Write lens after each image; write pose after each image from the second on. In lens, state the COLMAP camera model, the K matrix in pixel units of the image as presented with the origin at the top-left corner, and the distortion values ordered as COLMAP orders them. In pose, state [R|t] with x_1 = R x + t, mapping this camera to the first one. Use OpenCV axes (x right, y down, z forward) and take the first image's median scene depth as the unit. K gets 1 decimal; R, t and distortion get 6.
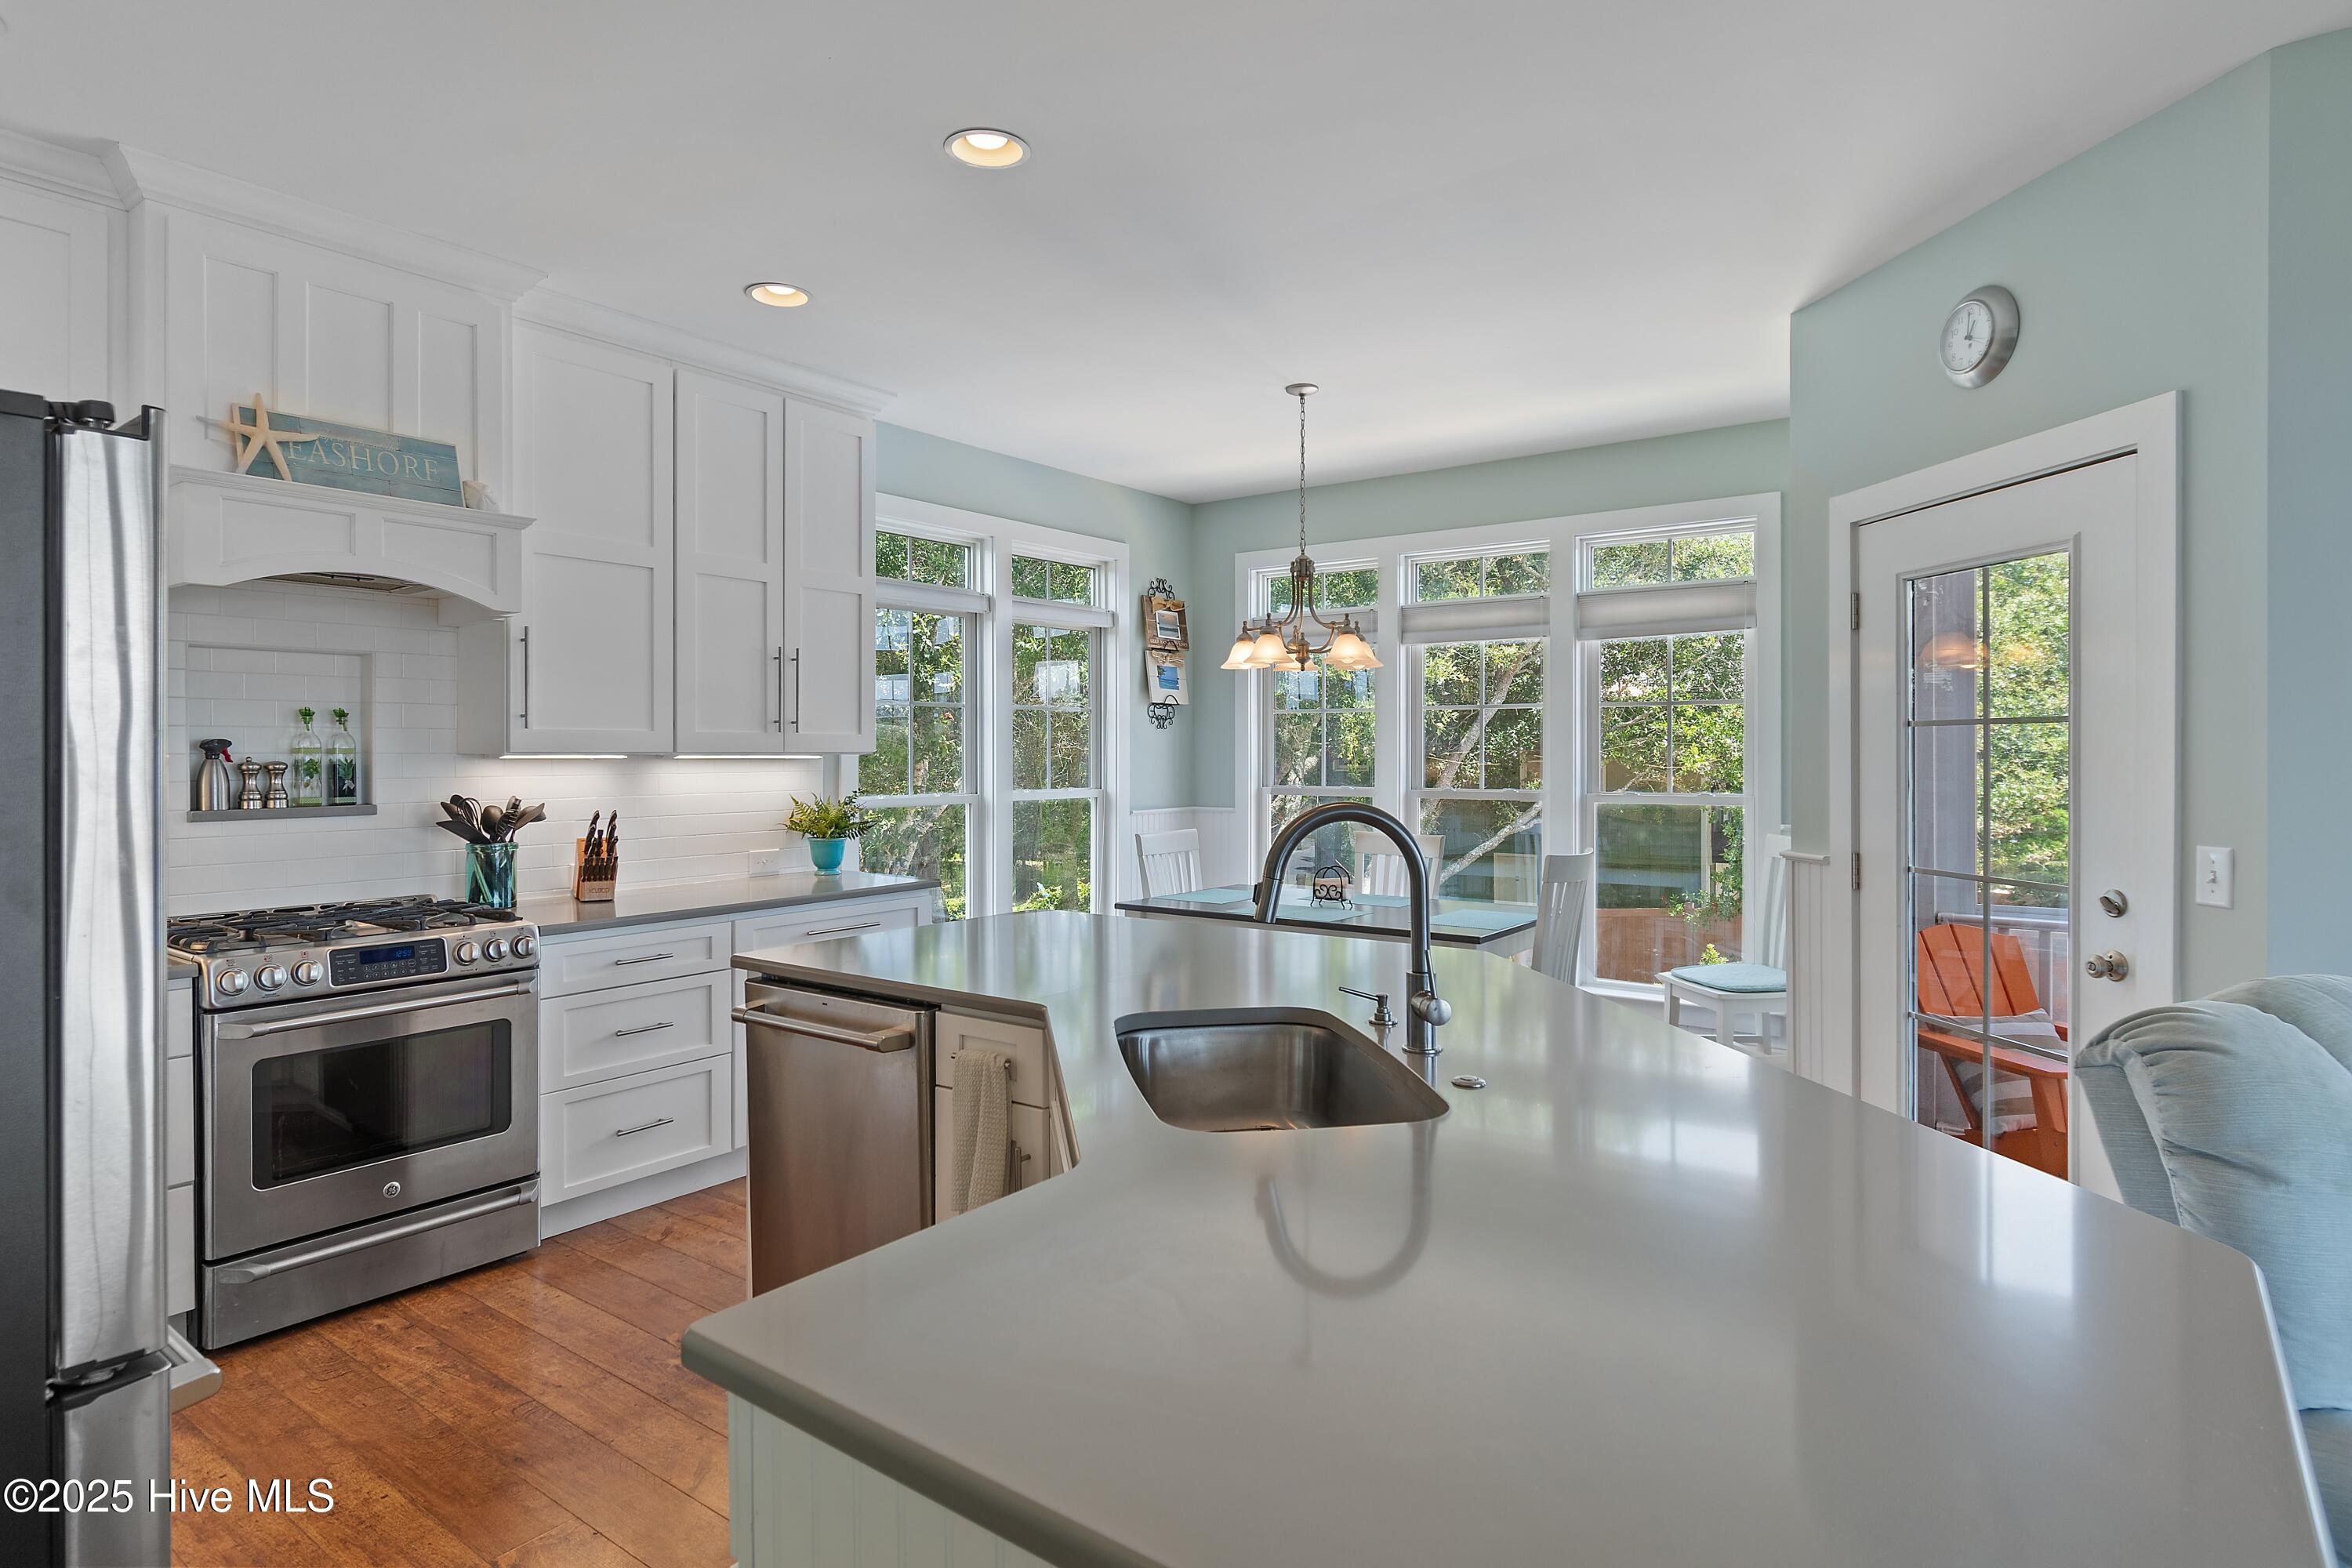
lens RADIAL K [[1246.1, 0, 1166.5], [0, 1246.1, 756.0], [0, 0, 1]] dist [0.000884, -0.001047]
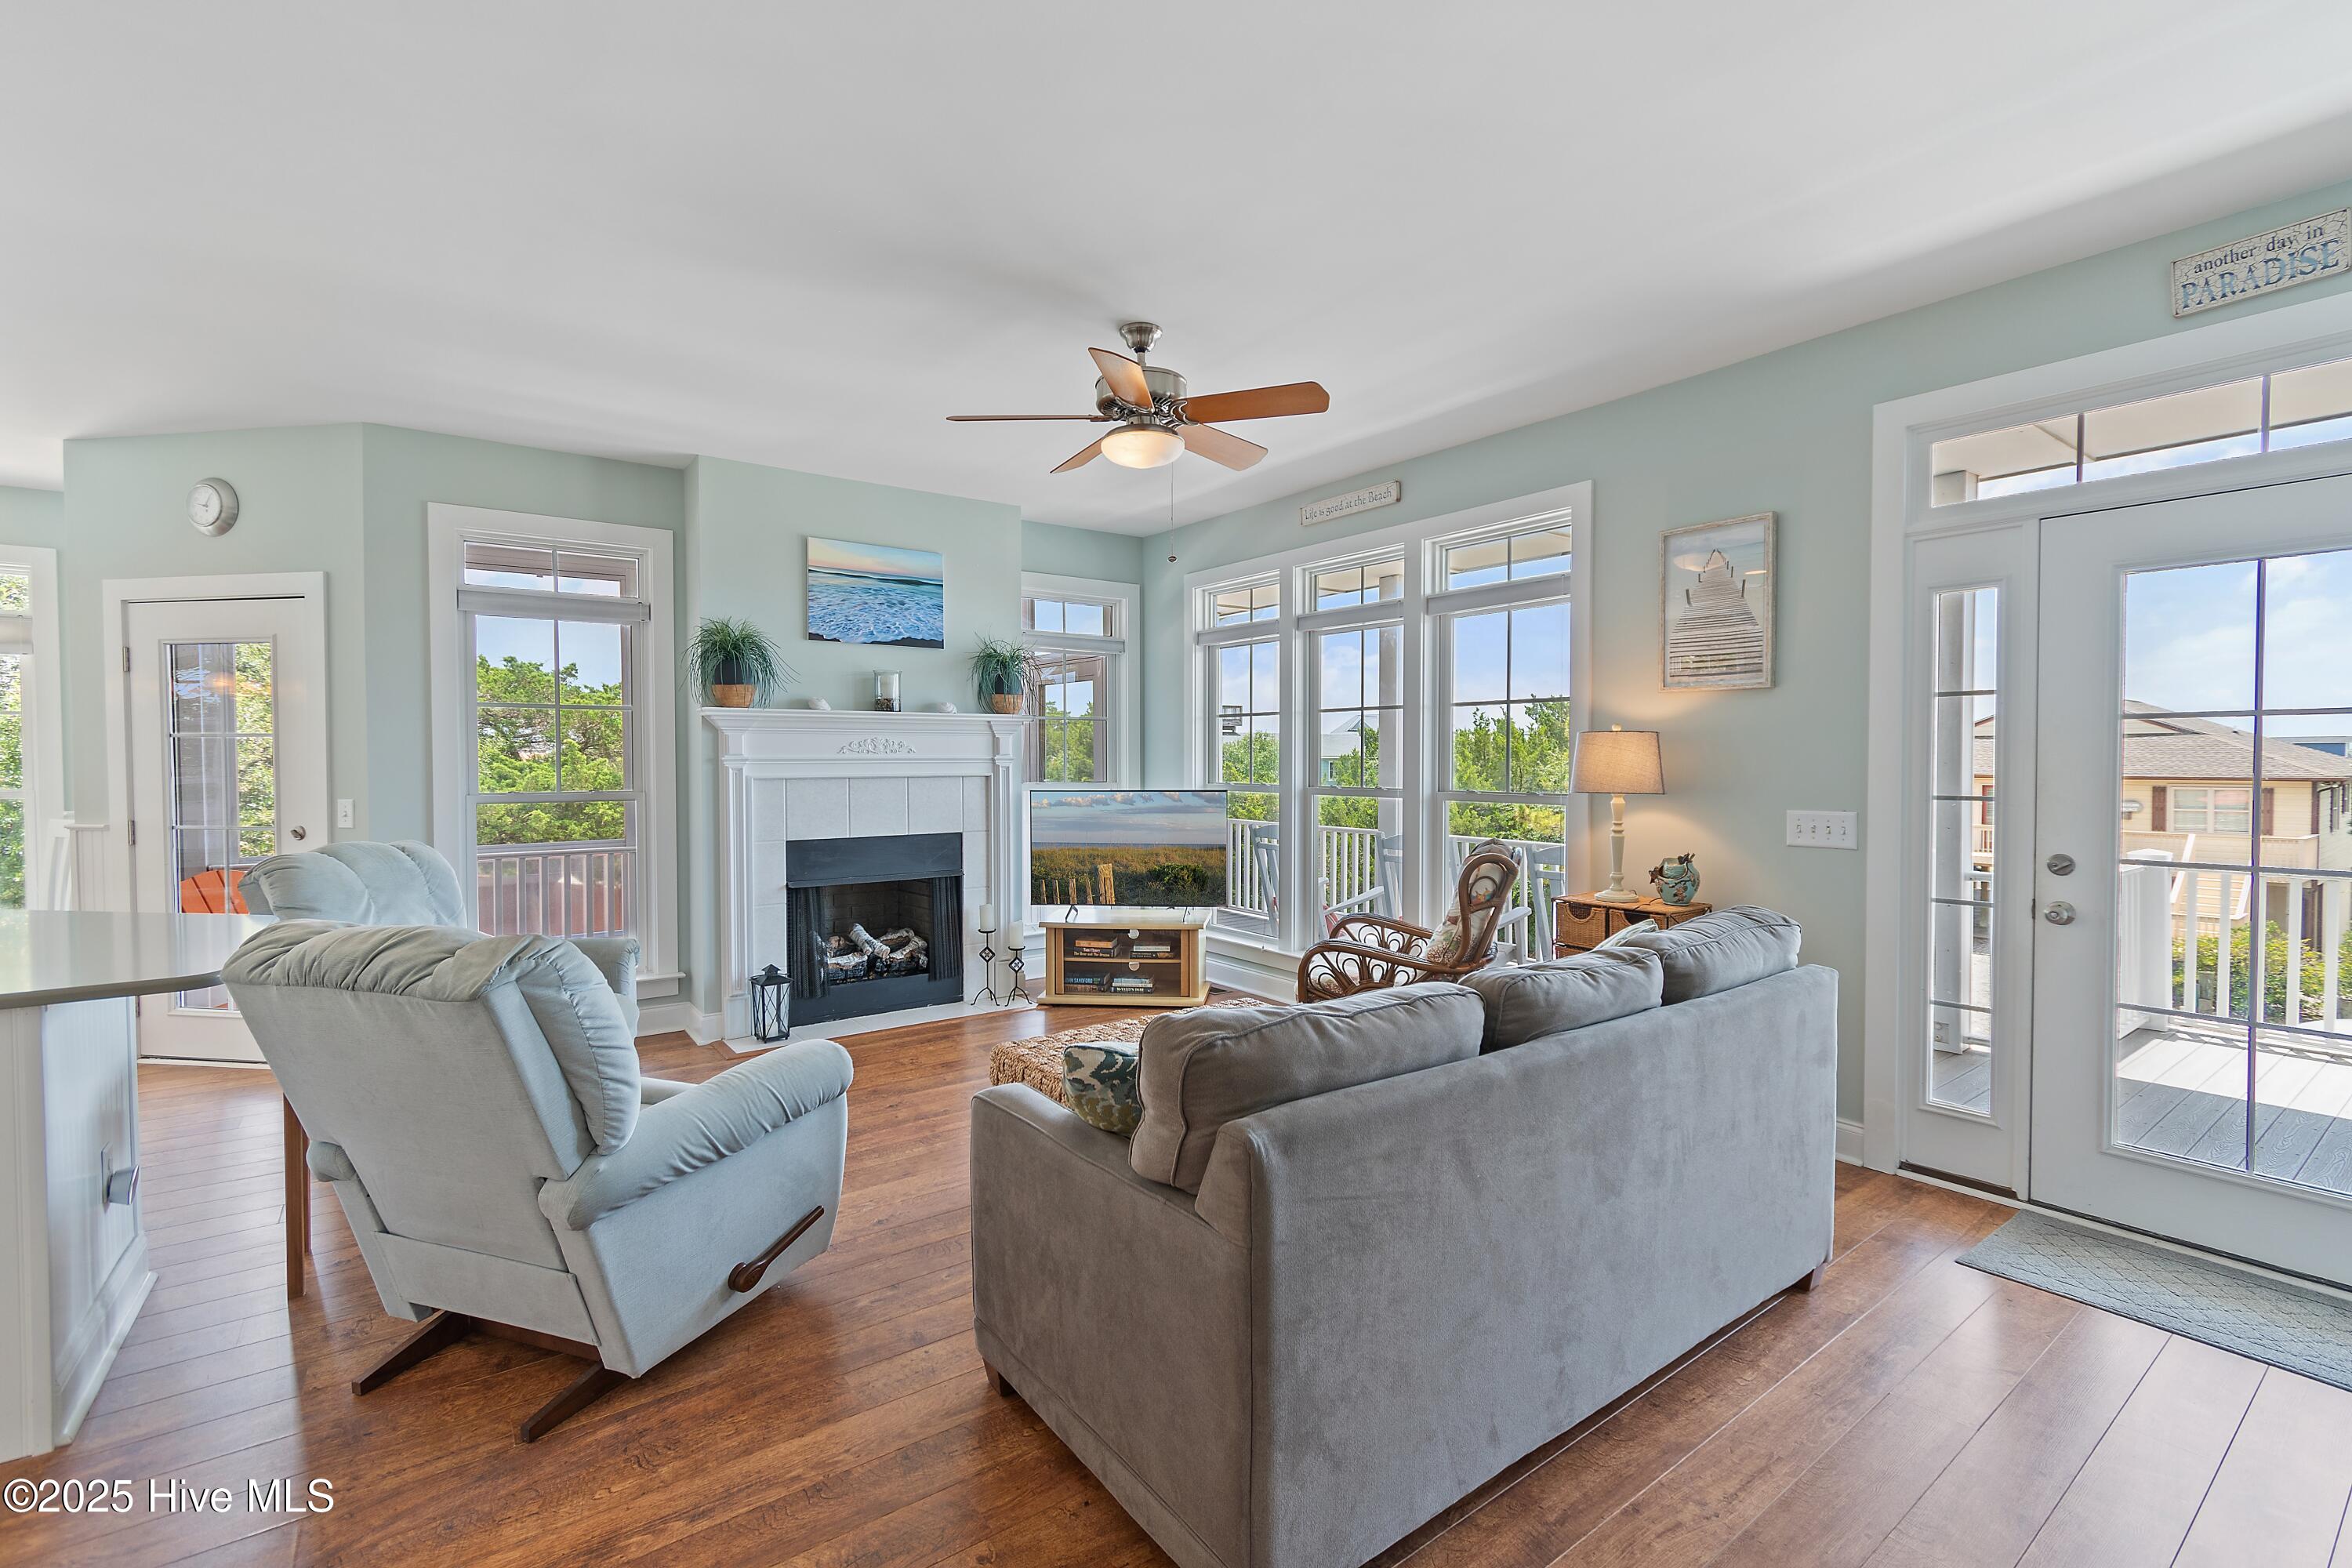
lens RADIAL K [[1045.8, 0, 1192.7], [0, 1045.8, 781.5], [0, 0, 1]] dist [0.005444, -0.002286]
pose [[0.281849, -0.022809, 0.959188, -0.296728], [0.003282, 0.999734, 0.022808, 0.006048], [-0.959453, -0.003280, 0.281849, -0.580934]]
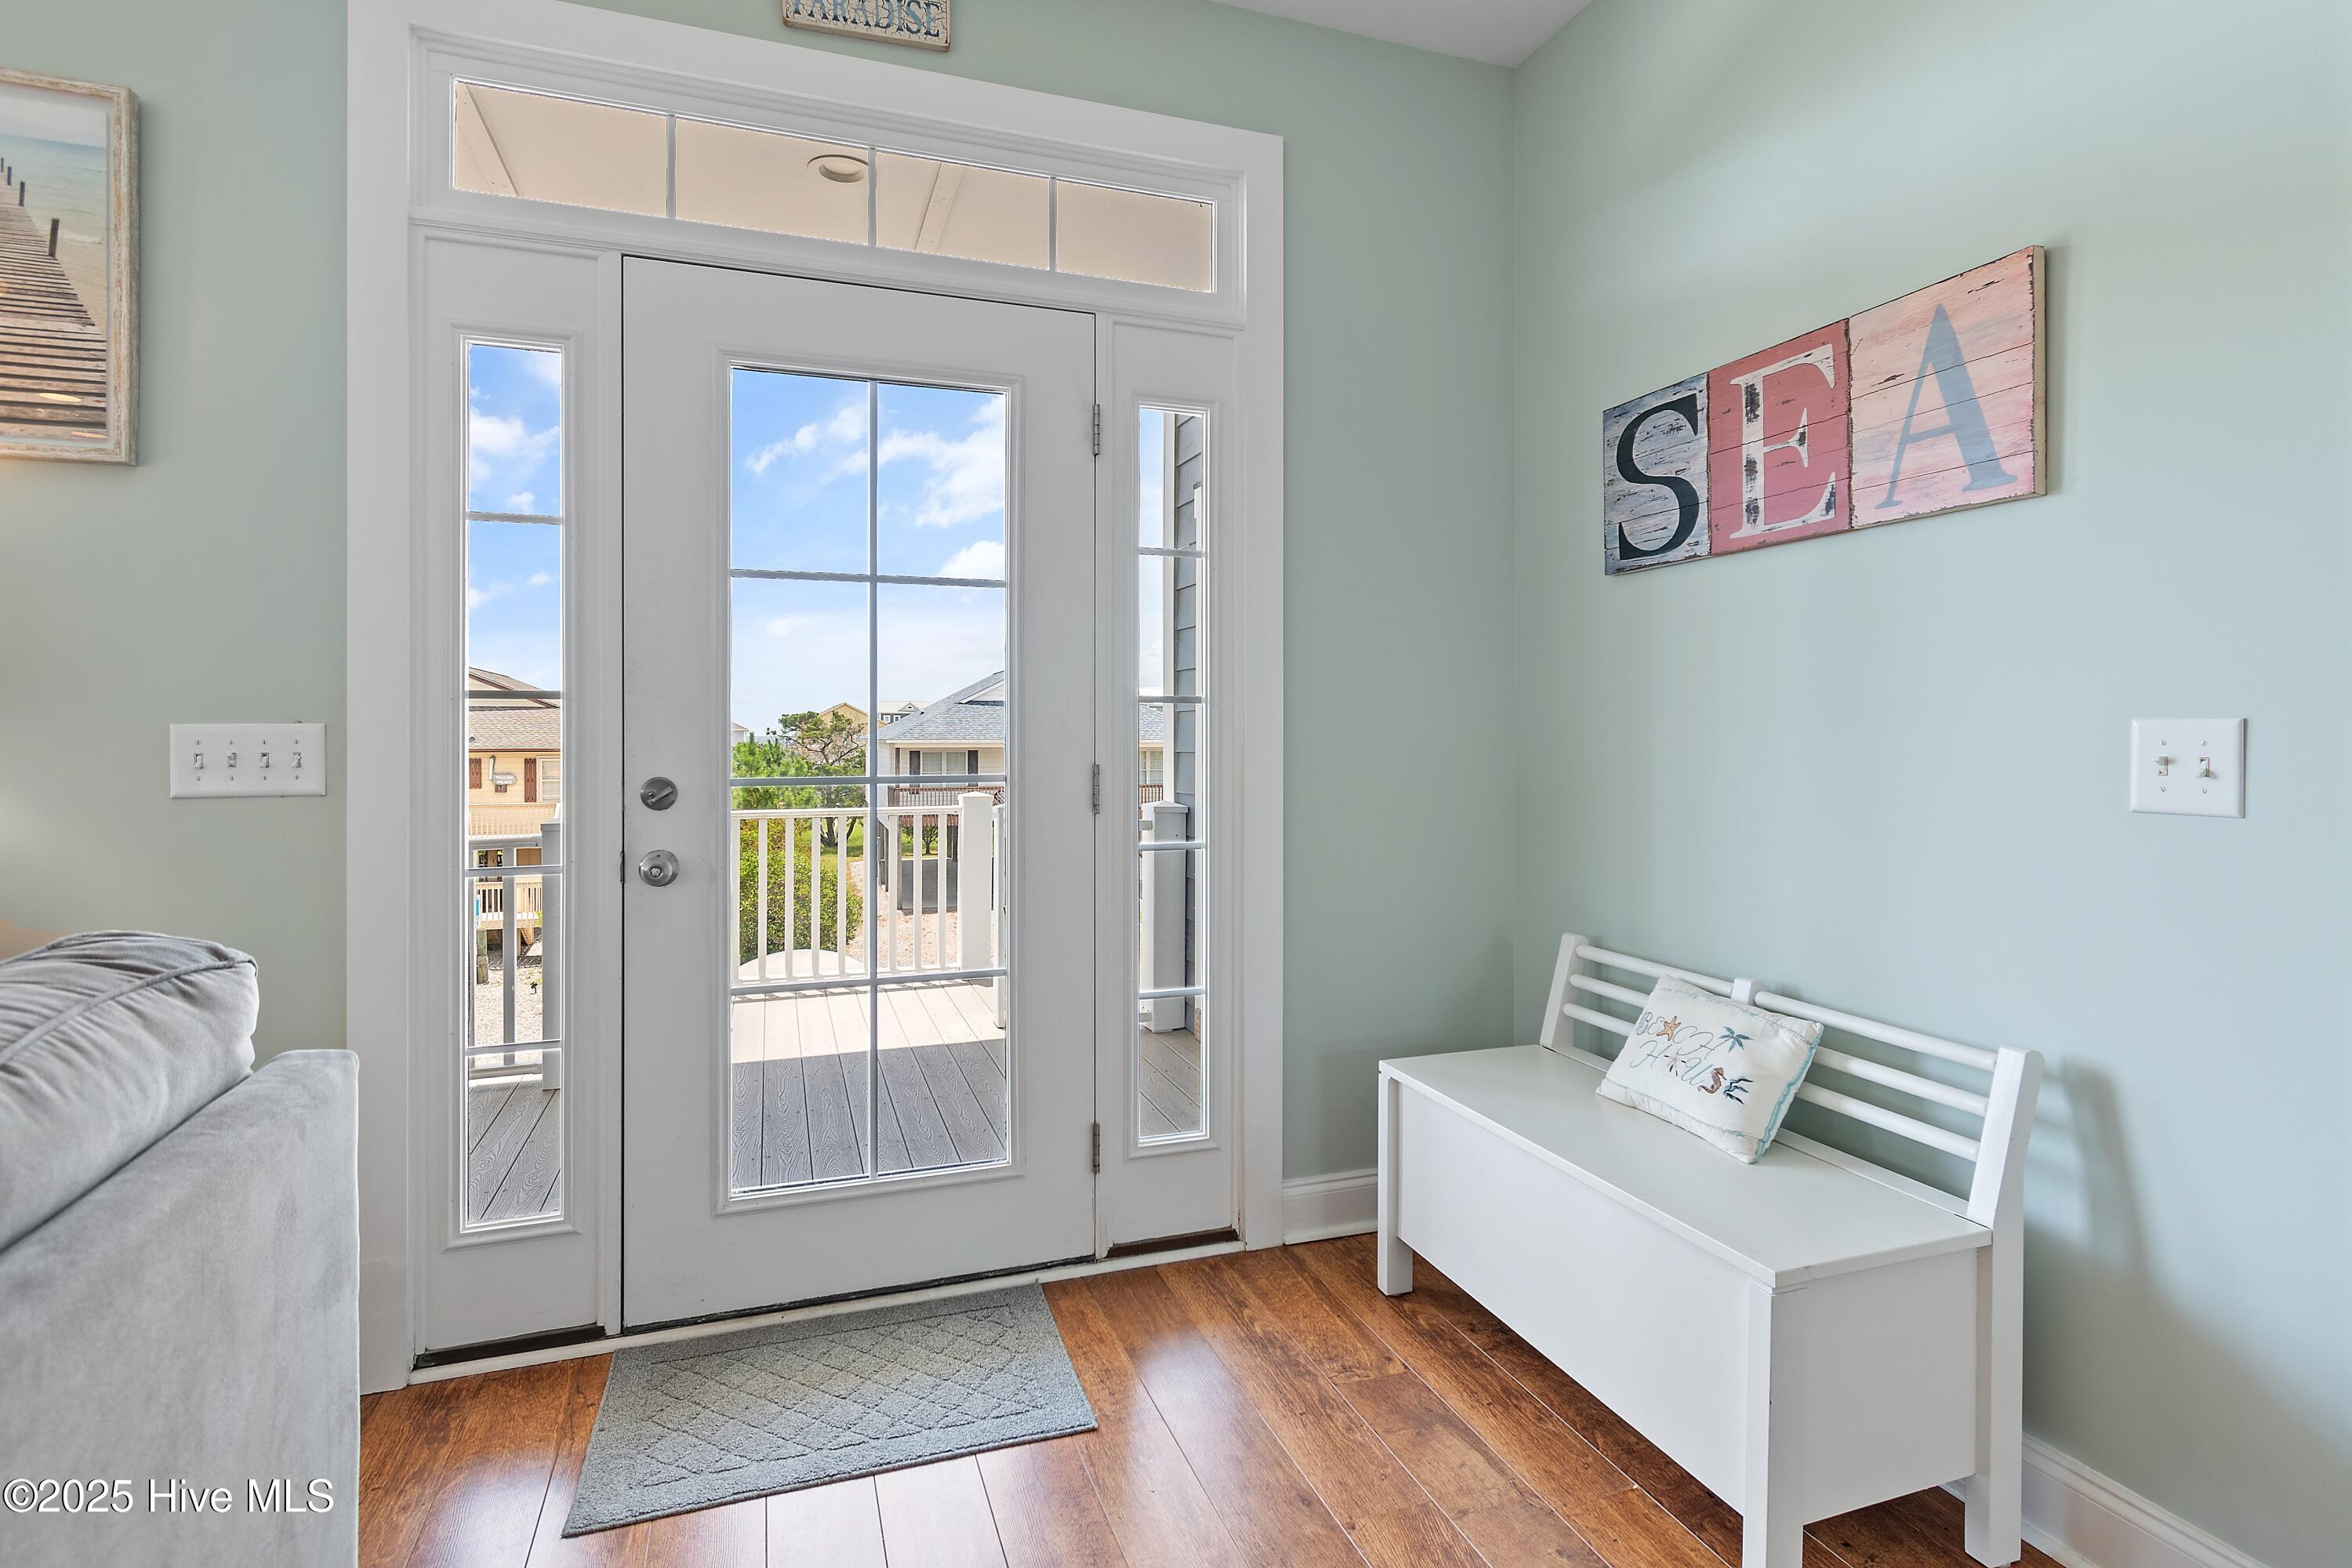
lens RADIAL K [[1164.9, 0, 1167.8], [0, 1164.9, 735.0], [0, 0, 1]] dist [0.001260, -0.001815]
pose [[-0.827170, 0.001138, 0.561951, 0.134430], [0.001794, 0.999998, 0.000615, 0.062568], [-0.561949, 0.001517, -0.827170, -0.657070]]
